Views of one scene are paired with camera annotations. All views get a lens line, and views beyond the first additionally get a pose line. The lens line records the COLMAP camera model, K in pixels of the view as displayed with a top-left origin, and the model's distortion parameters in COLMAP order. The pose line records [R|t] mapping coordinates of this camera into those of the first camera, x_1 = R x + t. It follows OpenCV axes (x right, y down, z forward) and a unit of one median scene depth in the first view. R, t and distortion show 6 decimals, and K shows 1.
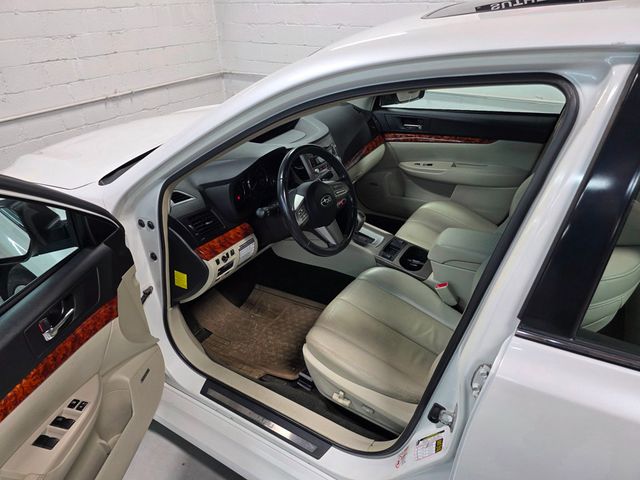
lens RADIAL K [[425.5, 0, 316.7], [0, 425.5, 238.0], [0, 0, 1]] dist [0.015915, -0.018238]
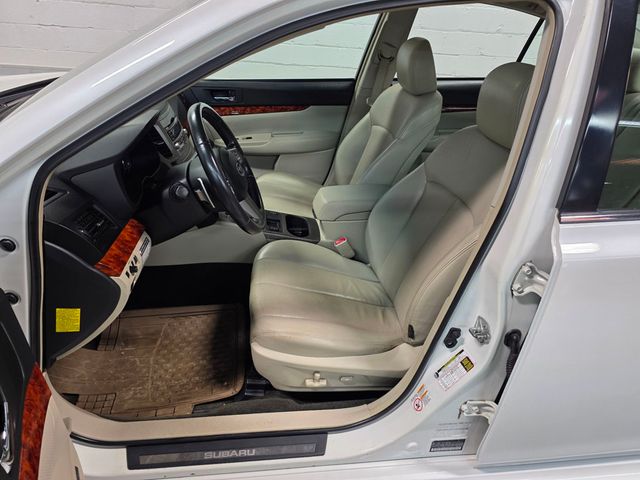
lens RADIAL K [[425.5, 0, 318.5], [0, 425.5, 240.8], [0, 0, 1]] dist [0.015915, -0.018238]
pose [[0.780244, -0.238203, 0.578341, -0.332530], [0.234579, 0.968593, 0.082466, 0.014555], [-0.579820, 0.071323, 0.811616, 0.214493]]
